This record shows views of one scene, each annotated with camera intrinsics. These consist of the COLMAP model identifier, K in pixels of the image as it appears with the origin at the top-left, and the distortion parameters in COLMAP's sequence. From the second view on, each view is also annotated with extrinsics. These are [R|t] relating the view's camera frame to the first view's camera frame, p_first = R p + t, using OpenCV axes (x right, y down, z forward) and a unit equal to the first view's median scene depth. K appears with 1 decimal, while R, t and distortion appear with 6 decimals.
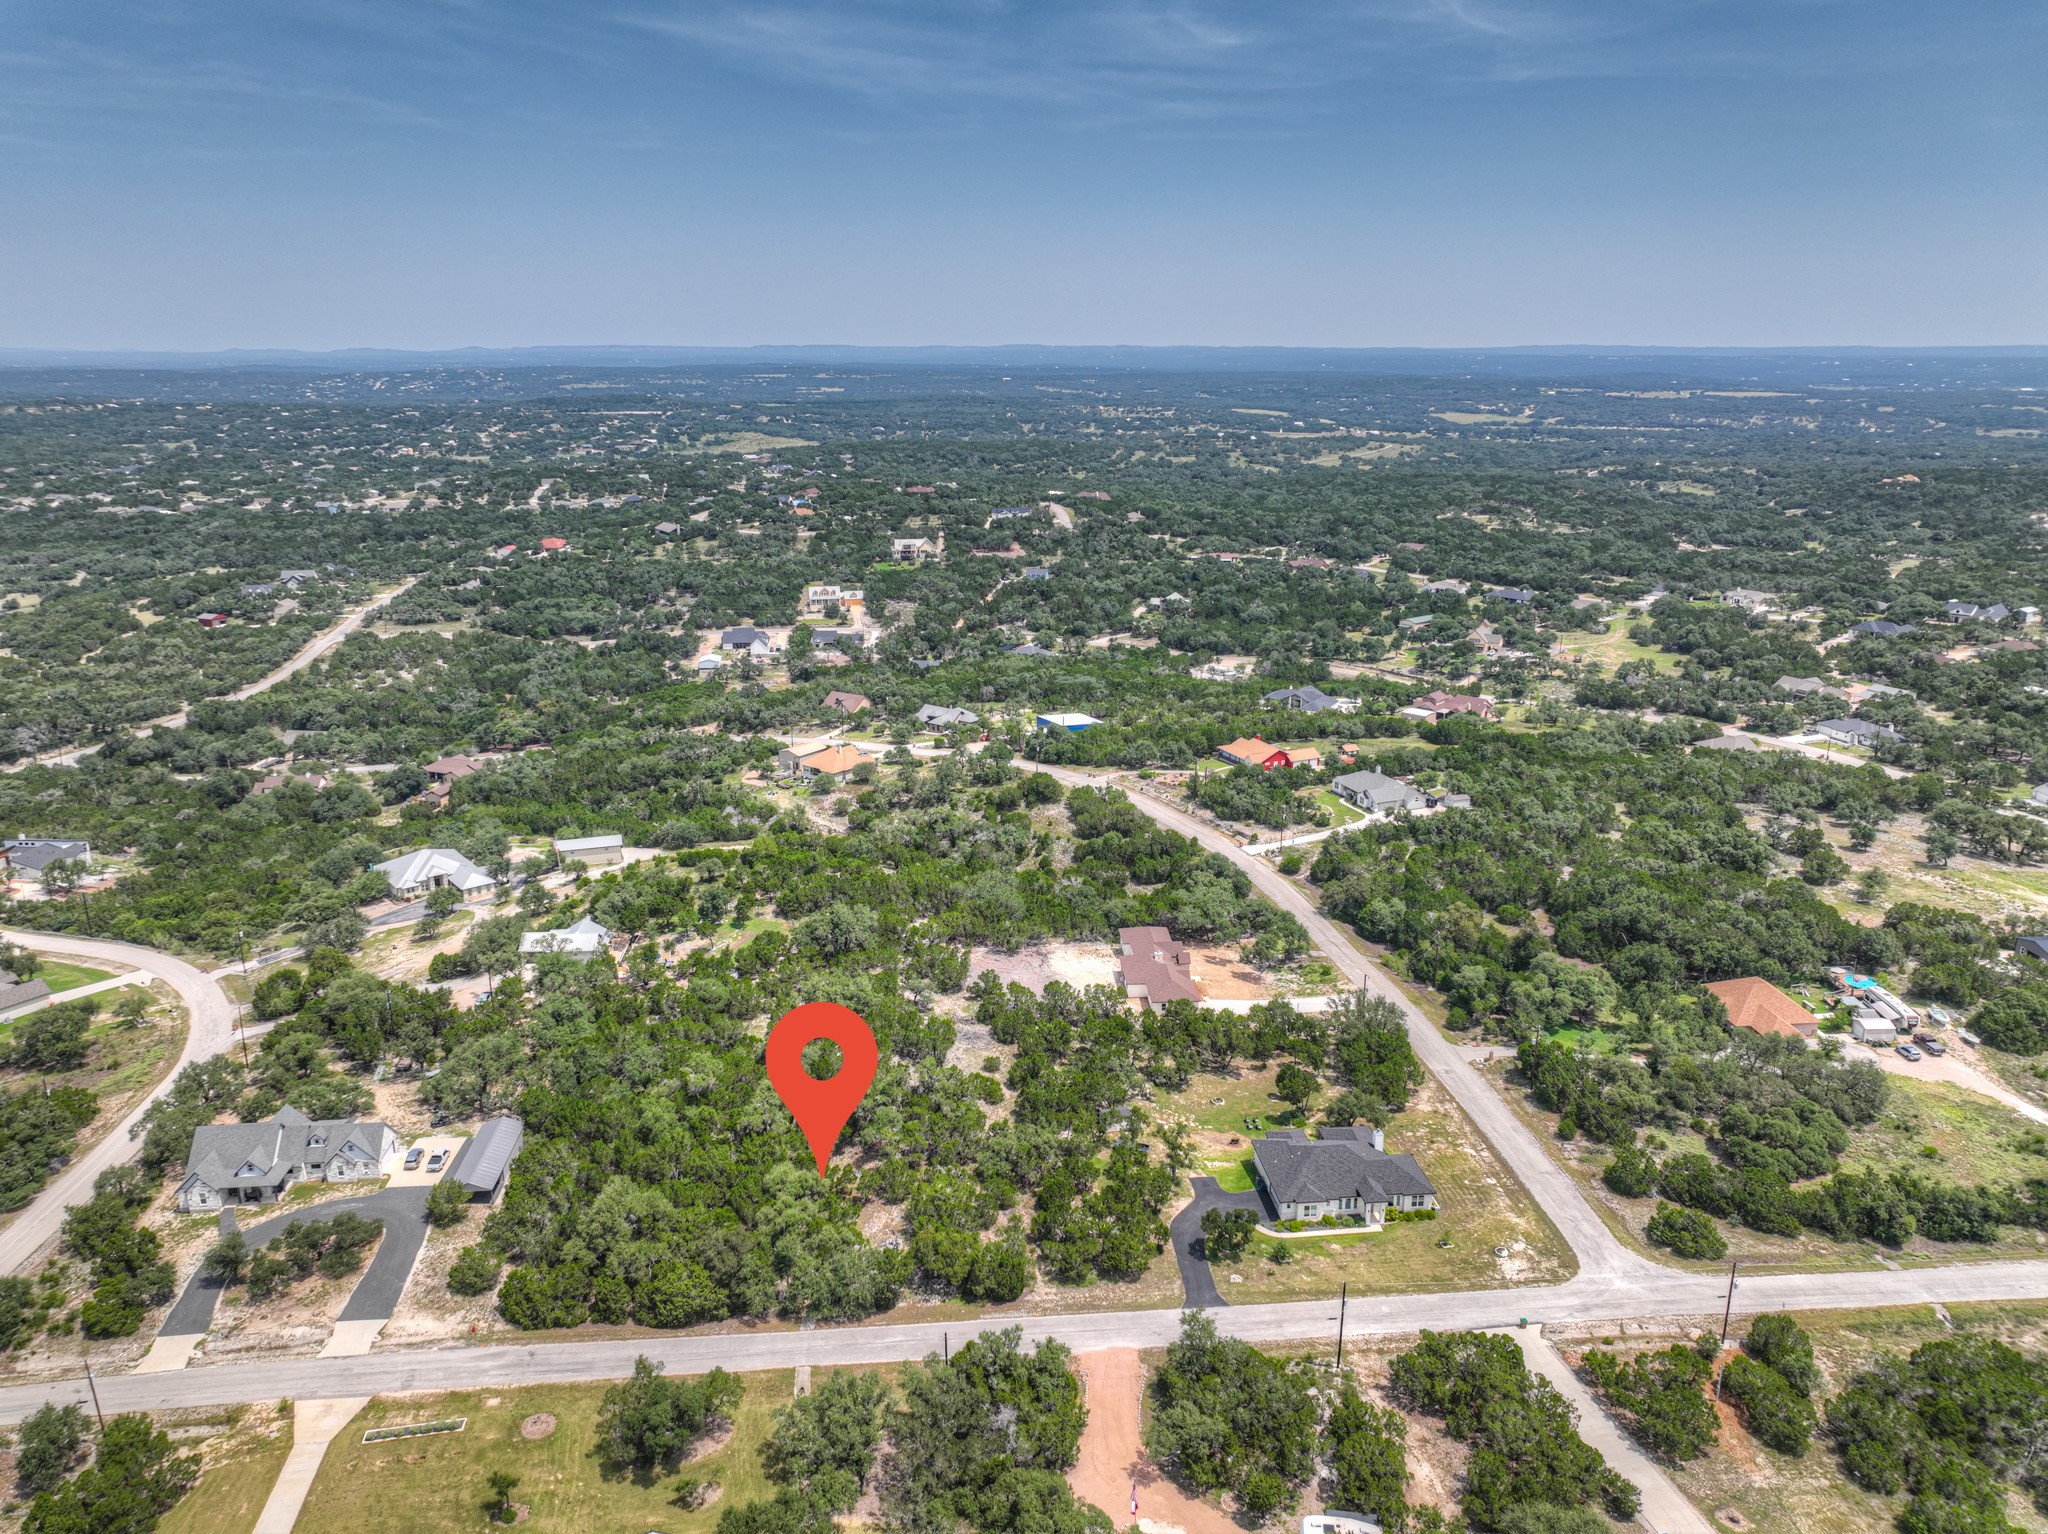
lens RADIAL K [[1433.0, 0, 1024.0], [0, 1433.0, 767.0], [0, 0, 1]] dist [0.002229, 0.012550]
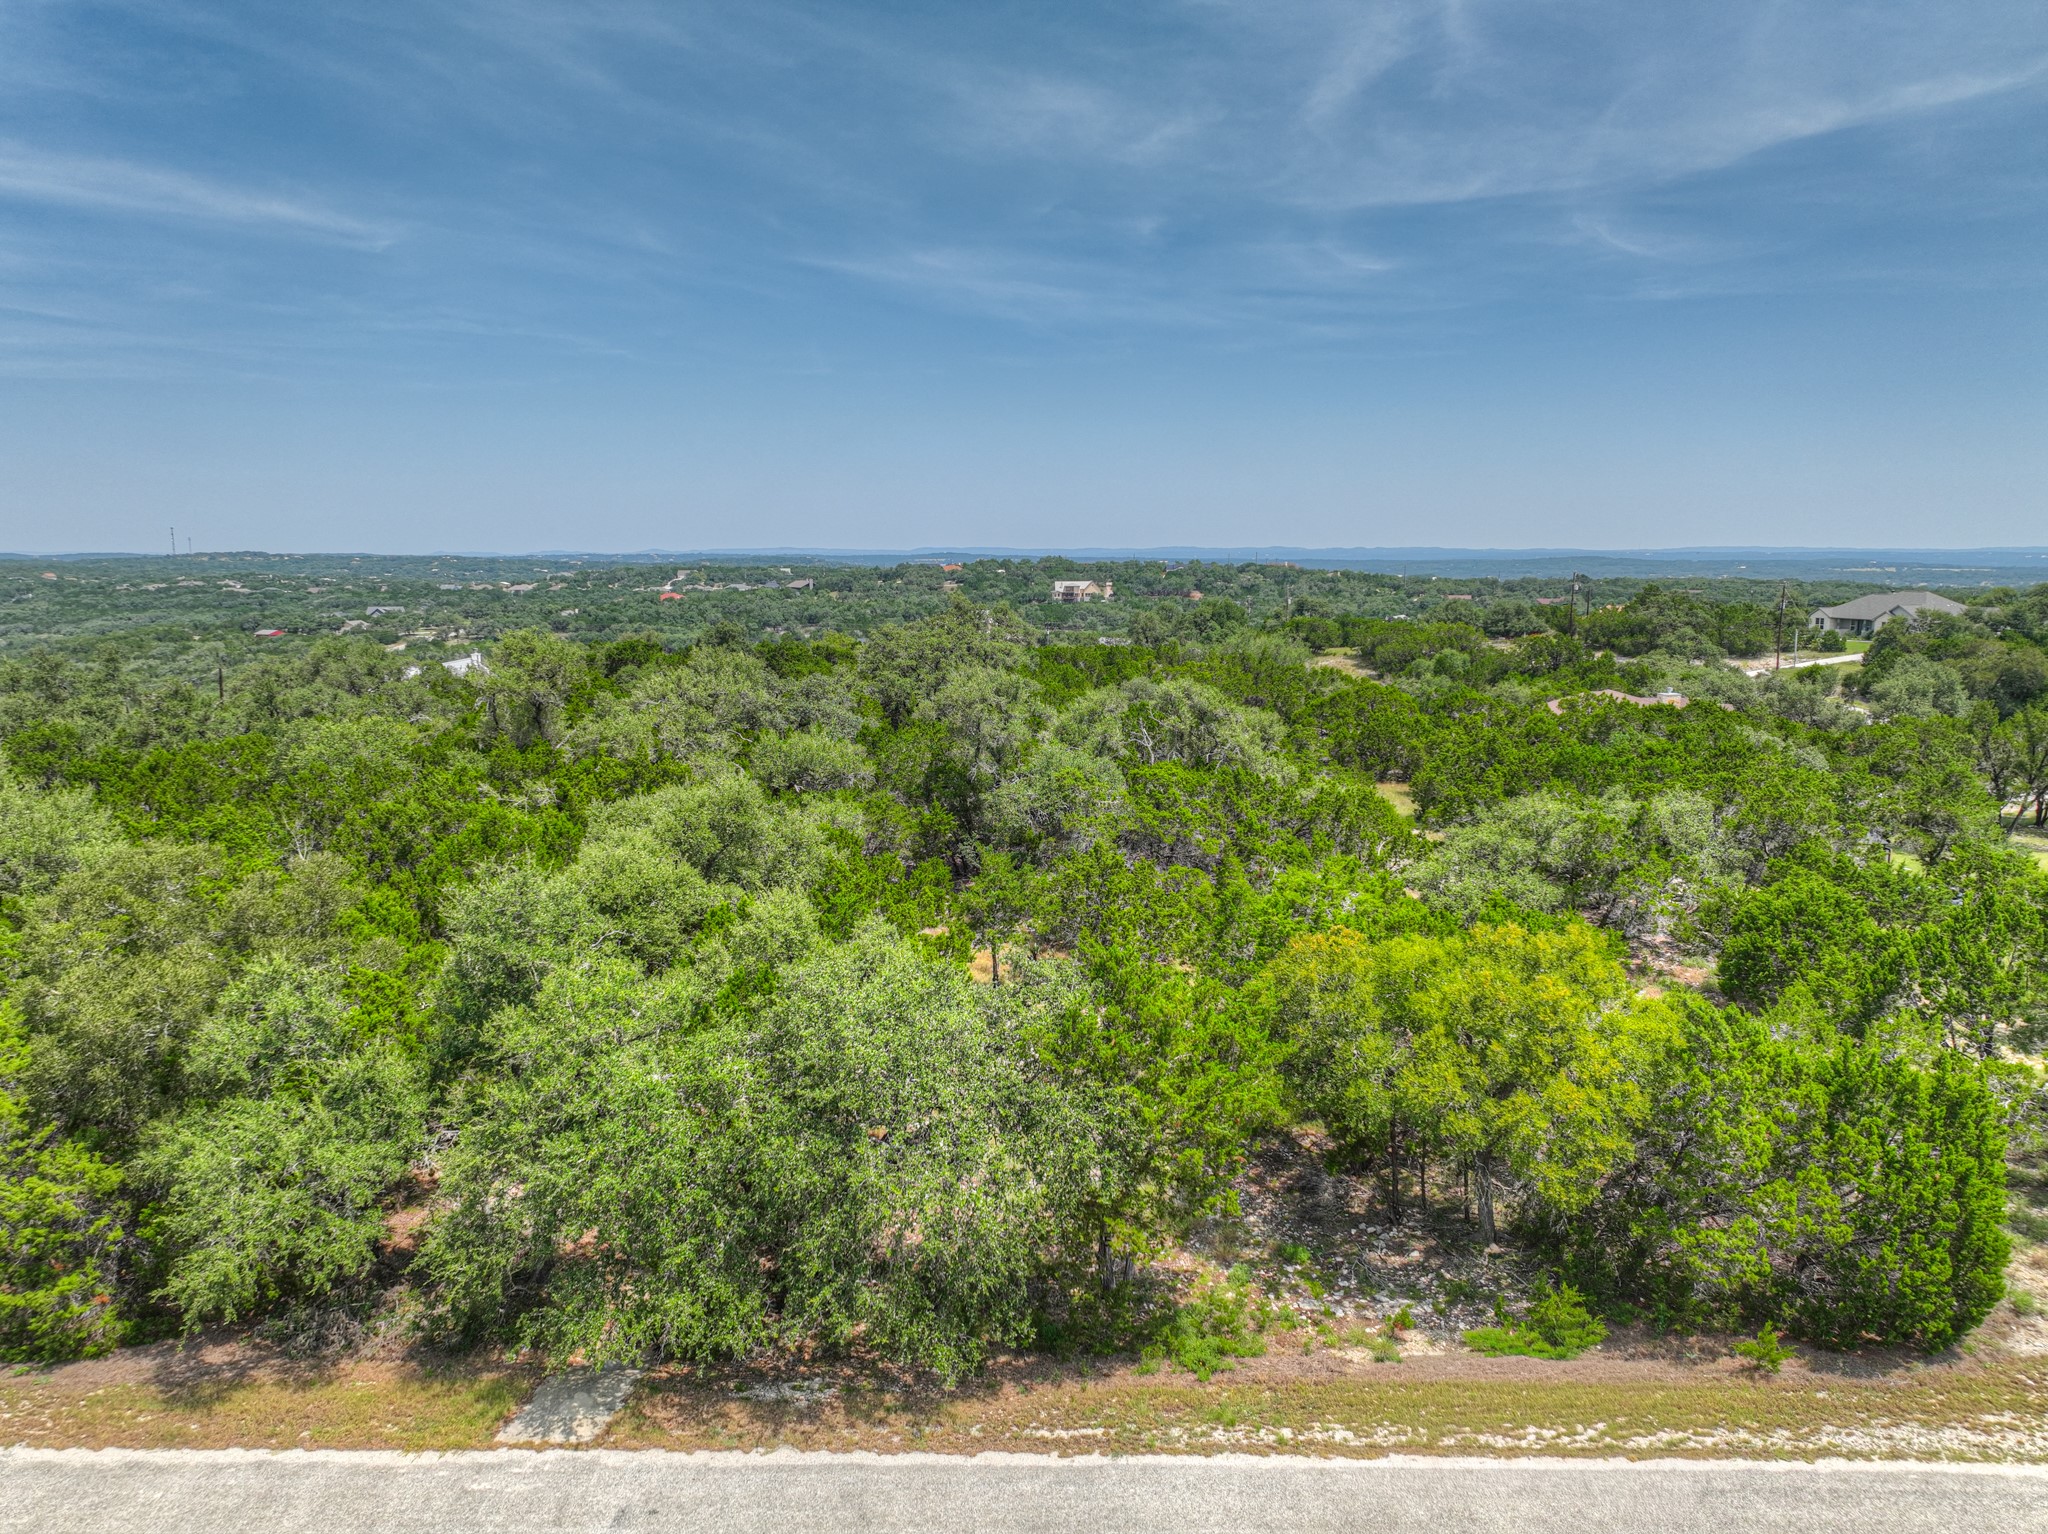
lens RADIAL K [[1438.9, 0, 1025.0], [0, 1438.9, 761.5], [0, 0, 1]] dist [-0.007597, 0.027429]
pose [[0.994541, 0.015539, -0.103183, -0.056028], [-0.029970, 0.989723, -0.139819, 0.211674], [0.099950, 0.142148, 0.984786, 0.526168]]
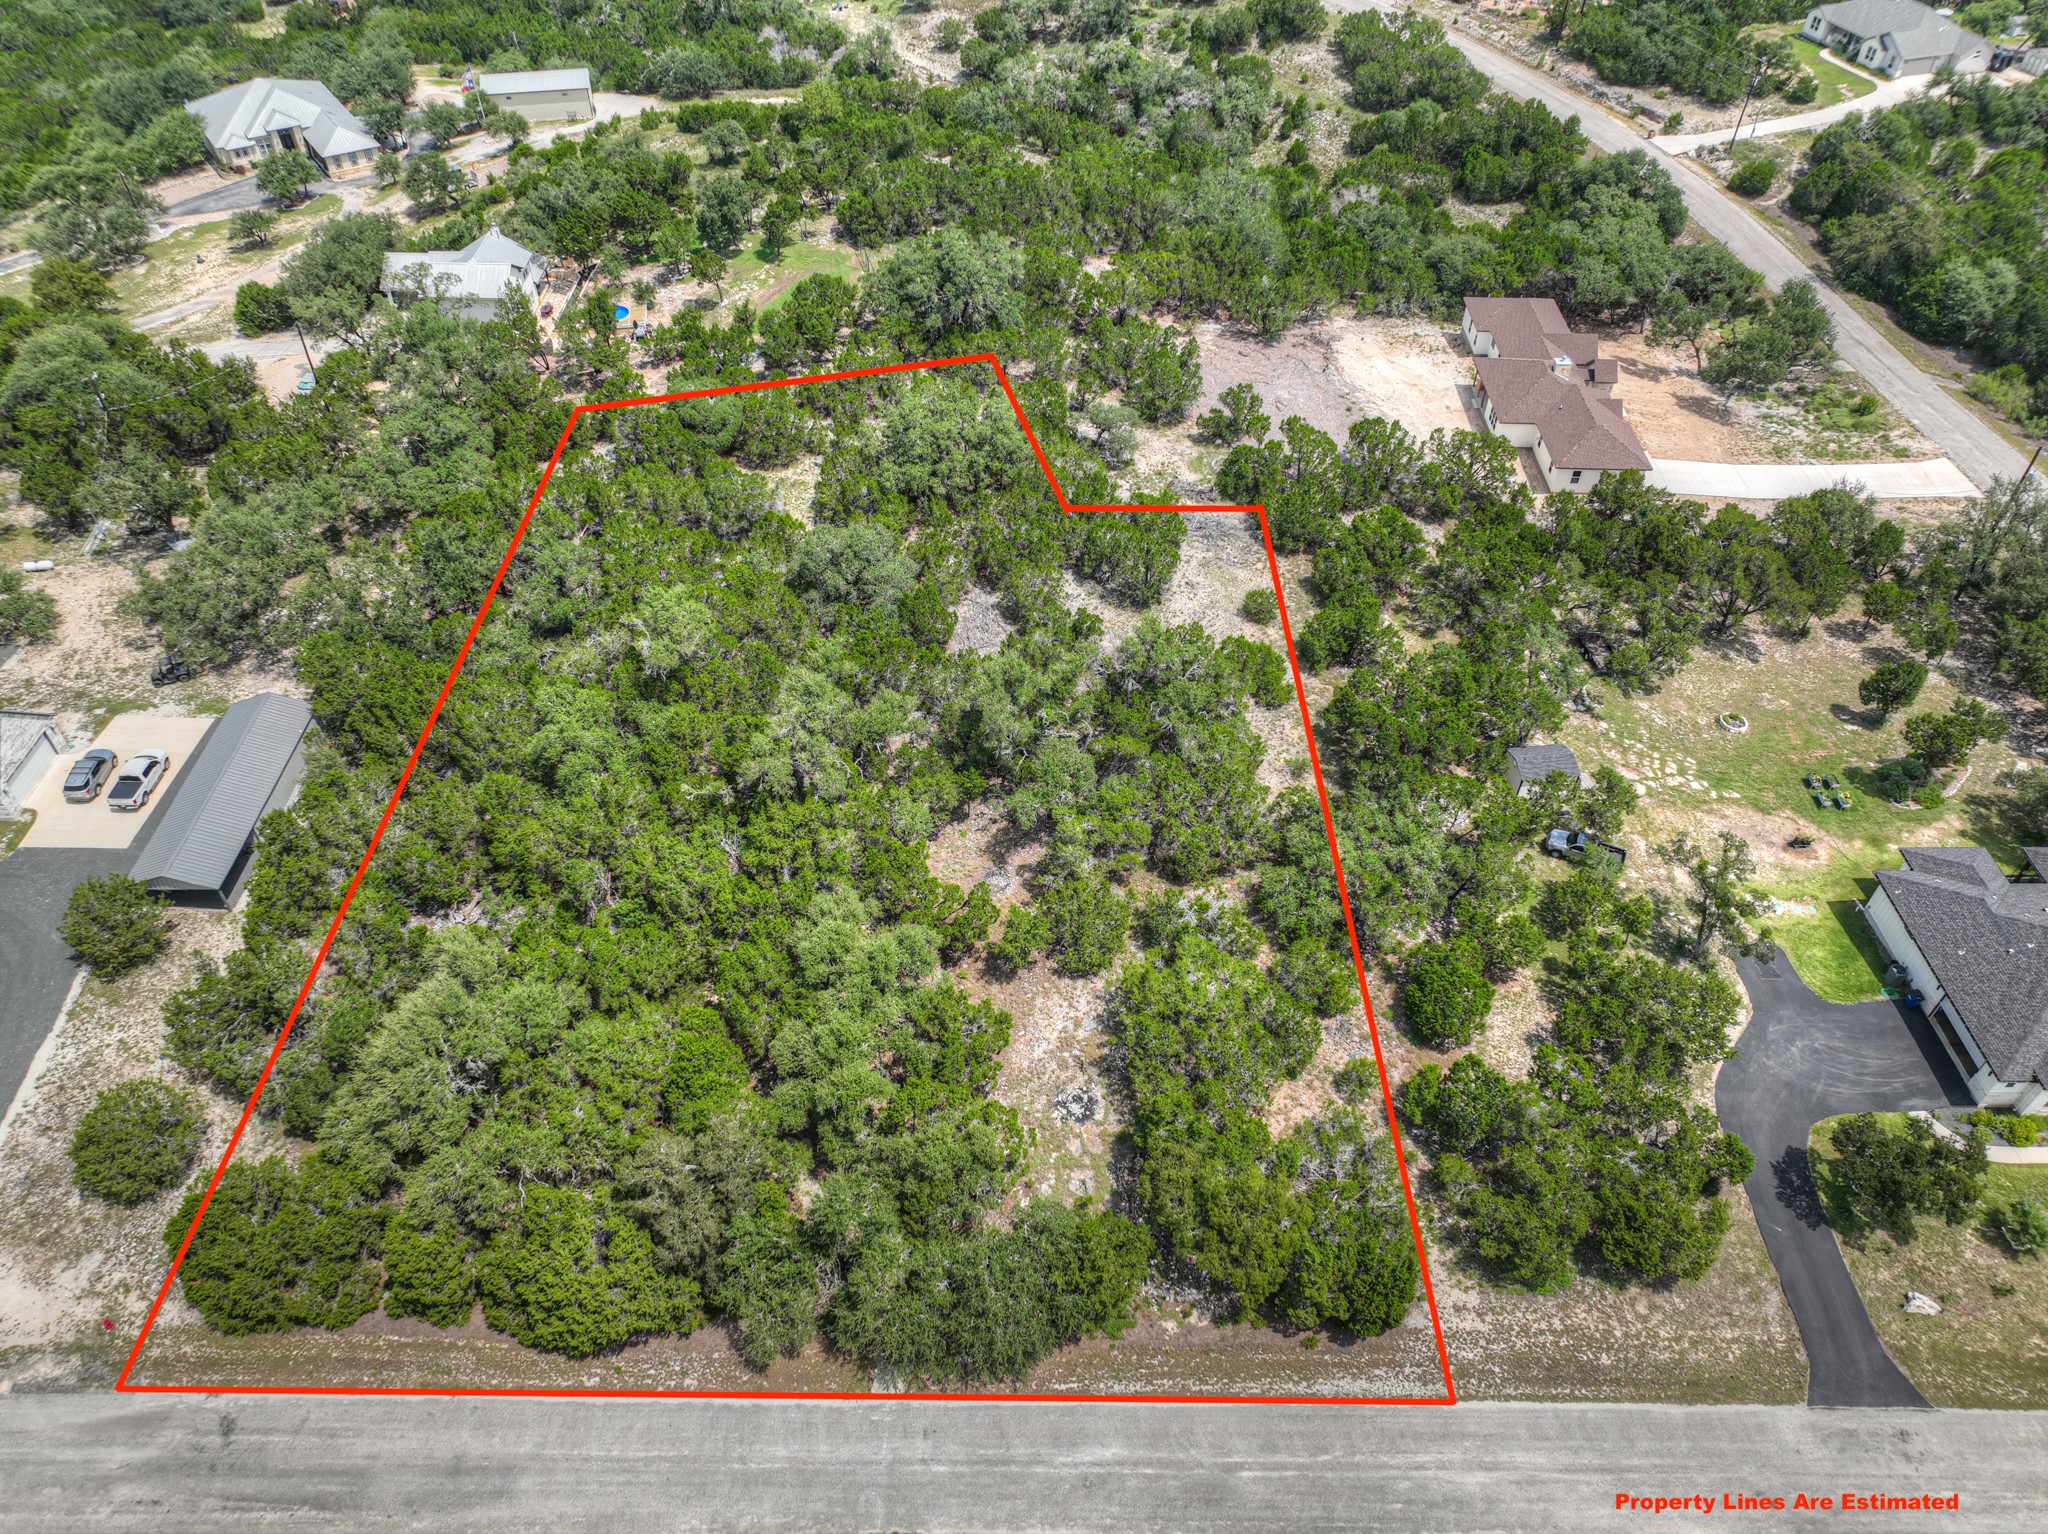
lens RADIAL K [[1439.7, 0, 1025.5], [0, 1439.7, 762.7], [0, 0, 1]] dist [-0.011537, 0.033016]
pose [[0.996736, 0.065599, -0.047062, -0.064034], [-0.036308, 0.884866, 0.464429, 0.022799], [0.072109, -0.461204, 0.884359, 0.441816]]
